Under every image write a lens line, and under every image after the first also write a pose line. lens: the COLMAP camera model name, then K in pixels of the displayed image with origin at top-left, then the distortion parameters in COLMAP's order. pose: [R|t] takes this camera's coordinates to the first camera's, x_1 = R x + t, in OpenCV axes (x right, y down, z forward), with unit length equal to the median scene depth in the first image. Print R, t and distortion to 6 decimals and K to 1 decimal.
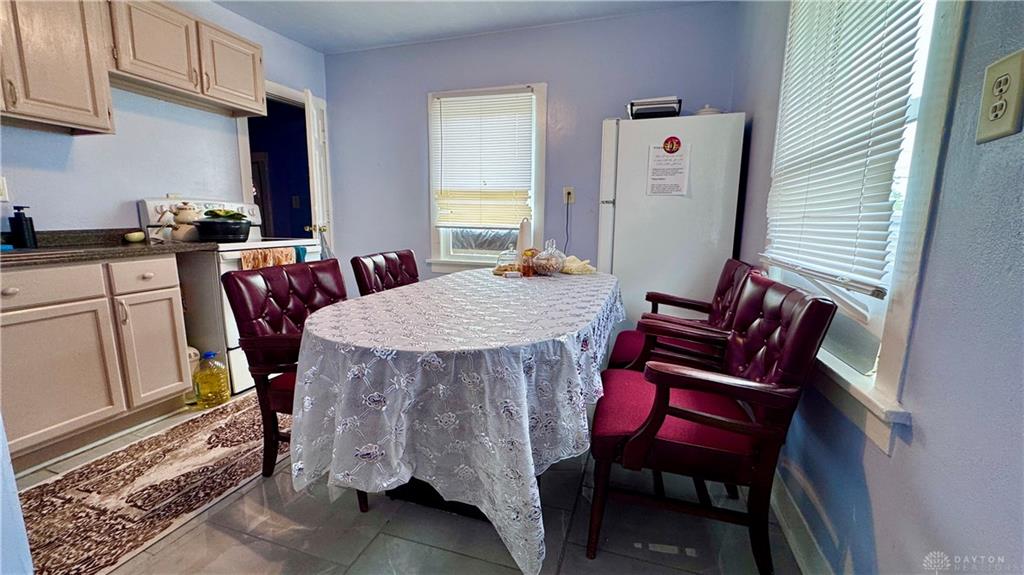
lens RADIAL K [[405.1, 0, 512.0], [0, 405.1, 287.5], [0, 0, 1]] dist [-0.029727, 0.000130]
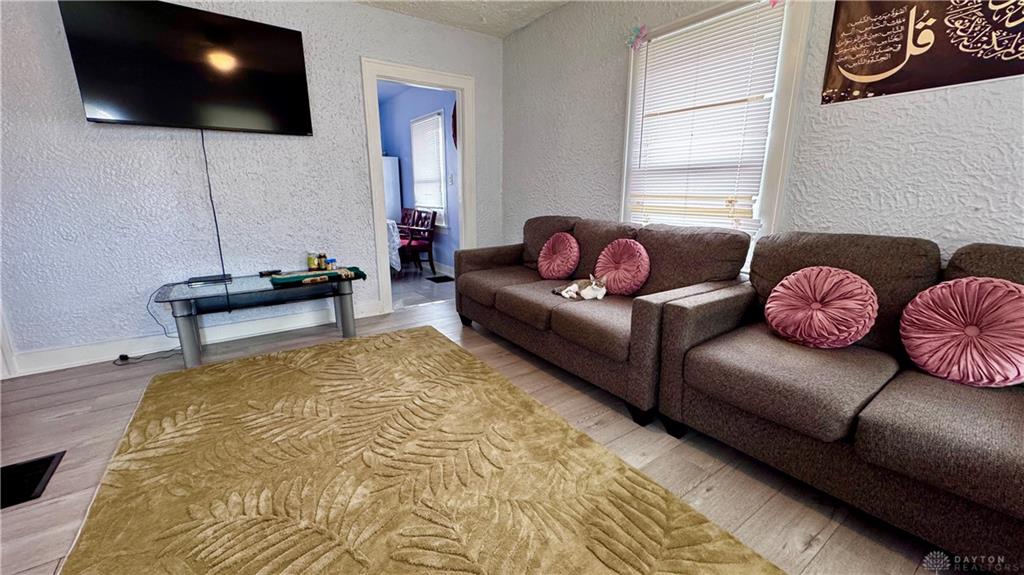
lens RADIAL K [[405.1, 0, 512.0], [0, 405.1, 287.5], [0, 0, 1]] dist [-0.029727, 0.000130]
pose [[0.620222, -0.188820, 0.761362, -2.167696], [0.124143, 0.981992, 0.142407, 0.295659], [-0.774541, 0.006194, 0.632493, -2.416897]]
